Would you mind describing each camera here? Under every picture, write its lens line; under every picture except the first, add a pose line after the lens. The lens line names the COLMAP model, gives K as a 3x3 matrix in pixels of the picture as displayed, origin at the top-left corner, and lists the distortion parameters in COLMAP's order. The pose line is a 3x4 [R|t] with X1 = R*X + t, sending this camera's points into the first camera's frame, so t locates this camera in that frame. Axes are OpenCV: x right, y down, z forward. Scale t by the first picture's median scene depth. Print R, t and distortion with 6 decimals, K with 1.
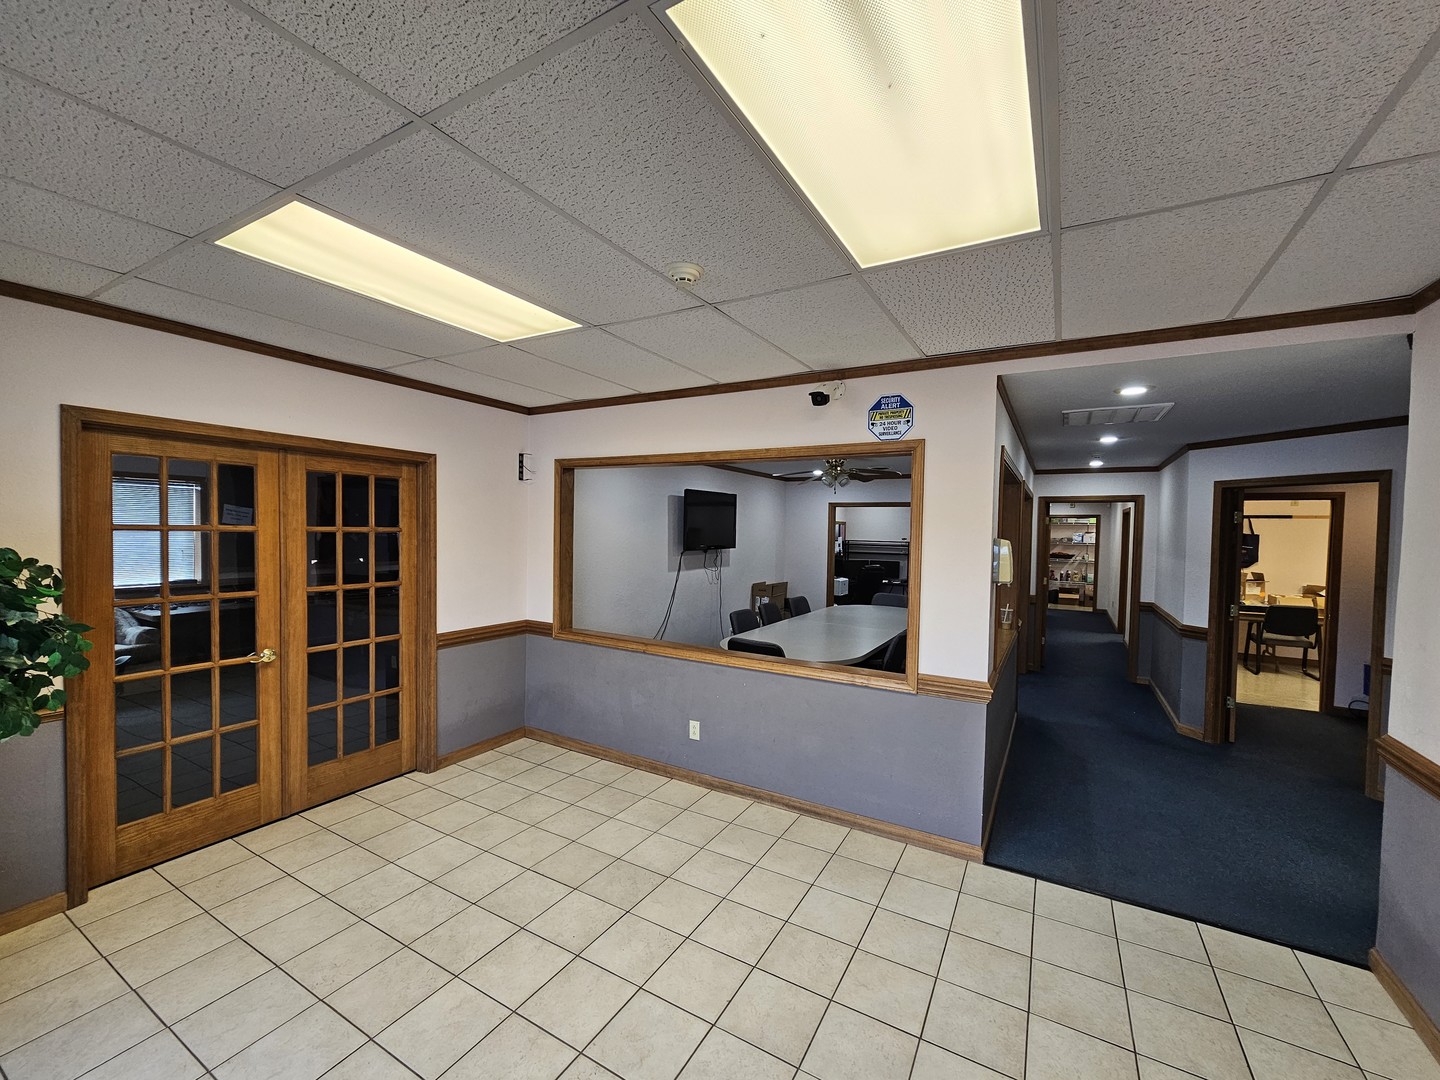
lens RADIAL K [[585.8, 0, 724.9], [0, 585.8, 547.5], [0, 0, 1]] dist [0.000359, -0.000073]
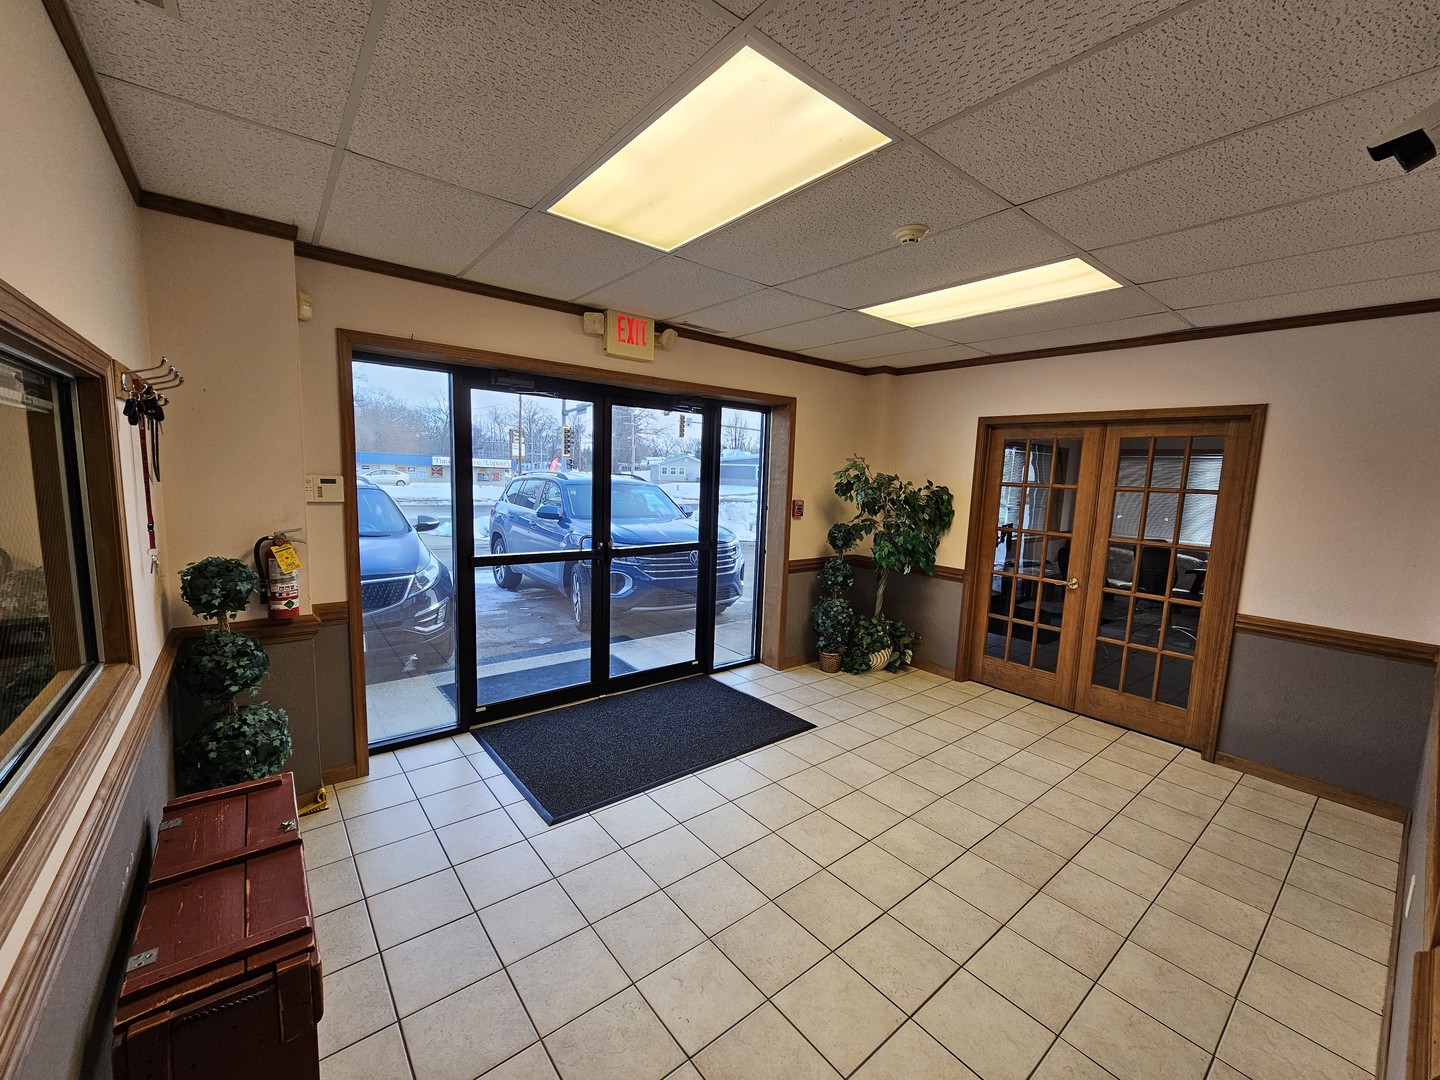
lens RADIAL K [[585.8, 0, 724.9], [0, 585.8, 547.5], [0, 0, 1]] dist [0.000359, -0.000073]
pose [[-0.361445, 0.087247, -0.928302, 0.597668], [-0.073068, 0.989900, 0.121486, 0.000642], [0.929526, 0.111740, -0.351420, 0.601713]]
